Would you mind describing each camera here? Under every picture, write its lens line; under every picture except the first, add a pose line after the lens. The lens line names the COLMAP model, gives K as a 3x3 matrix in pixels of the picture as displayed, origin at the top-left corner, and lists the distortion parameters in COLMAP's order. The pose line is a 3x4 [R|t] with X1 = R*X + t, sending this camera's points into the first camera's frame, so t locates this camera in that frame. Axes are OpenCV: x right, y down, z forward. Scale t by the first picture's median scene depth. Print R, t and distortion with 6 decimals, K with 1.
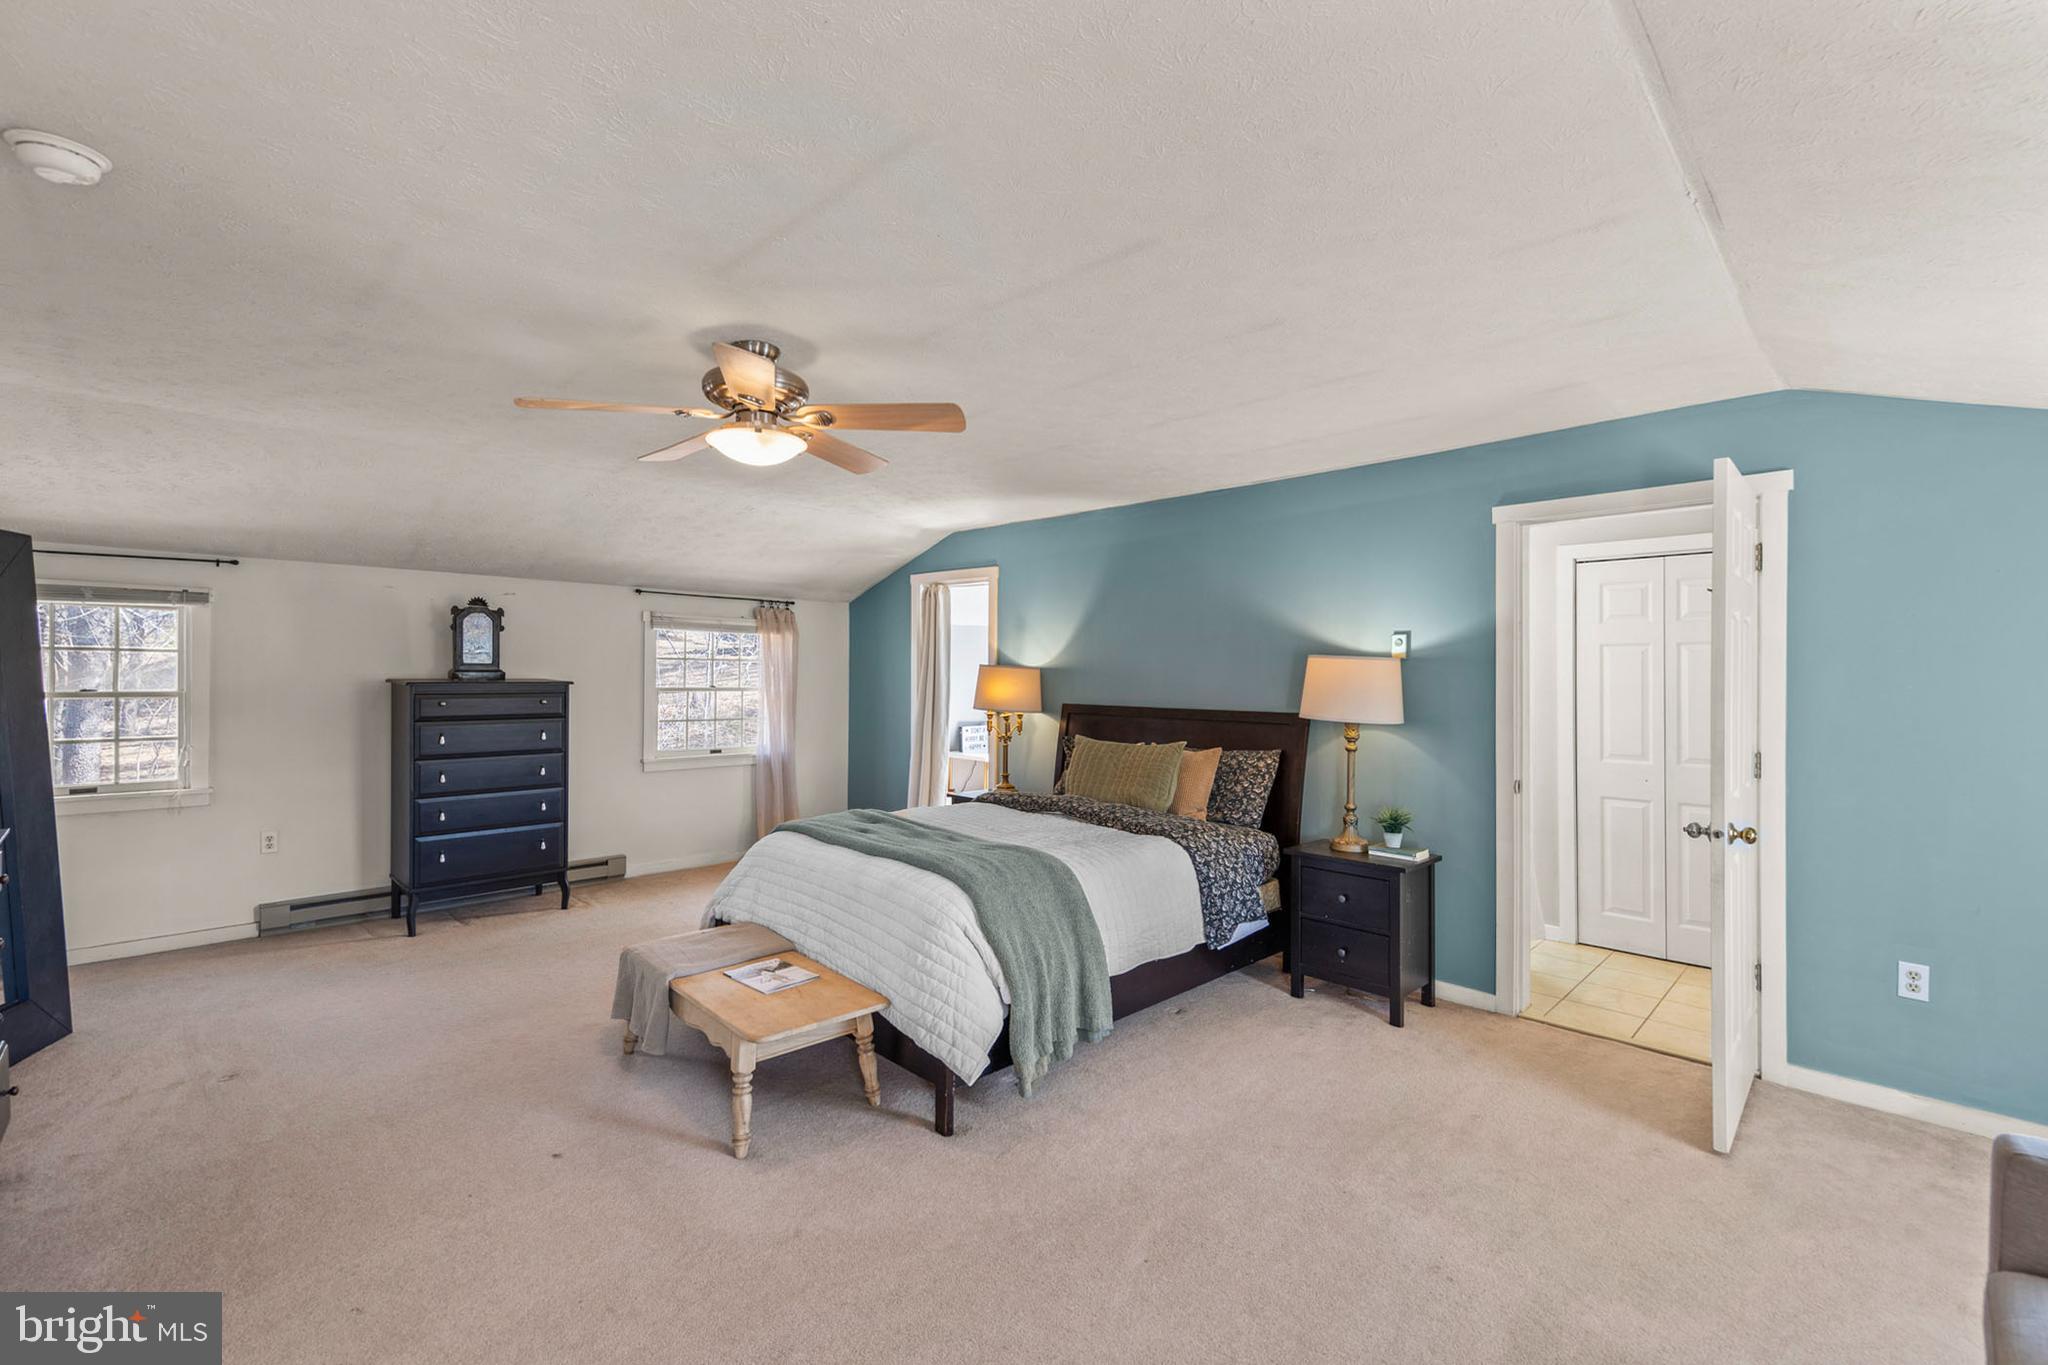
lens RADIAL K [[858.9, 0, 1026.1], [0, 858.9, 676.7], [0, 0, 1]] dist [0.001312, -0.000014]
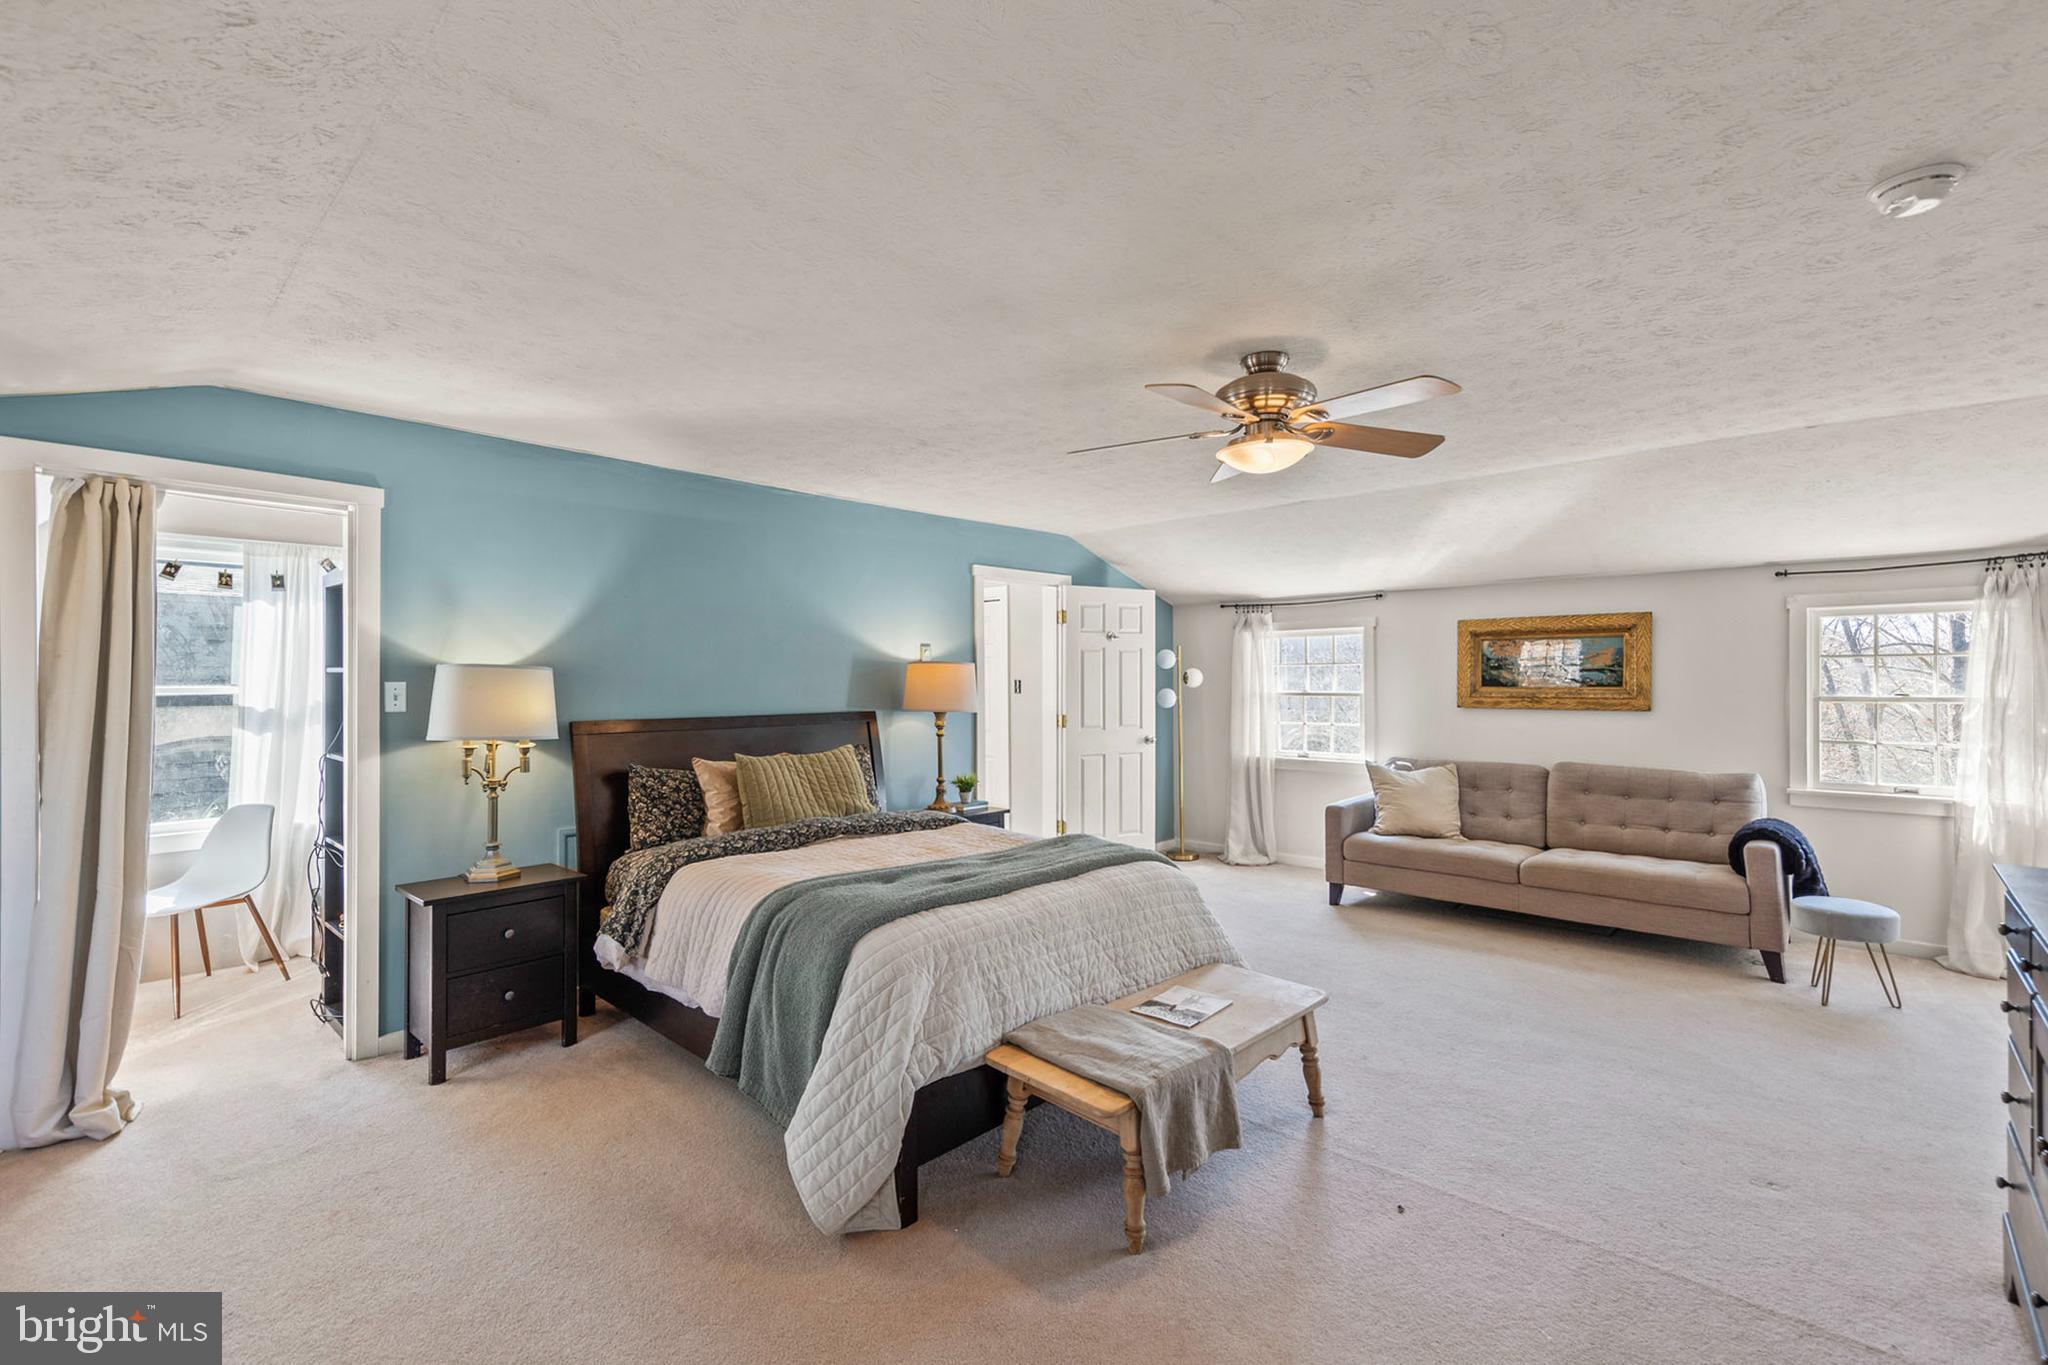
lens RADIAL K [[858.9, 0, 1026.1], [0, 858.9, 676.7], [0, 0, 1]] dist [0.001312, -0.000014]
pose [[-0.025965, -0.004813, 0.999651, -0.953104], [0.007254, 0.999961, 0.005003, -0.007127], [-0.999637, 0.007381, -0.025929, 0.940295]]
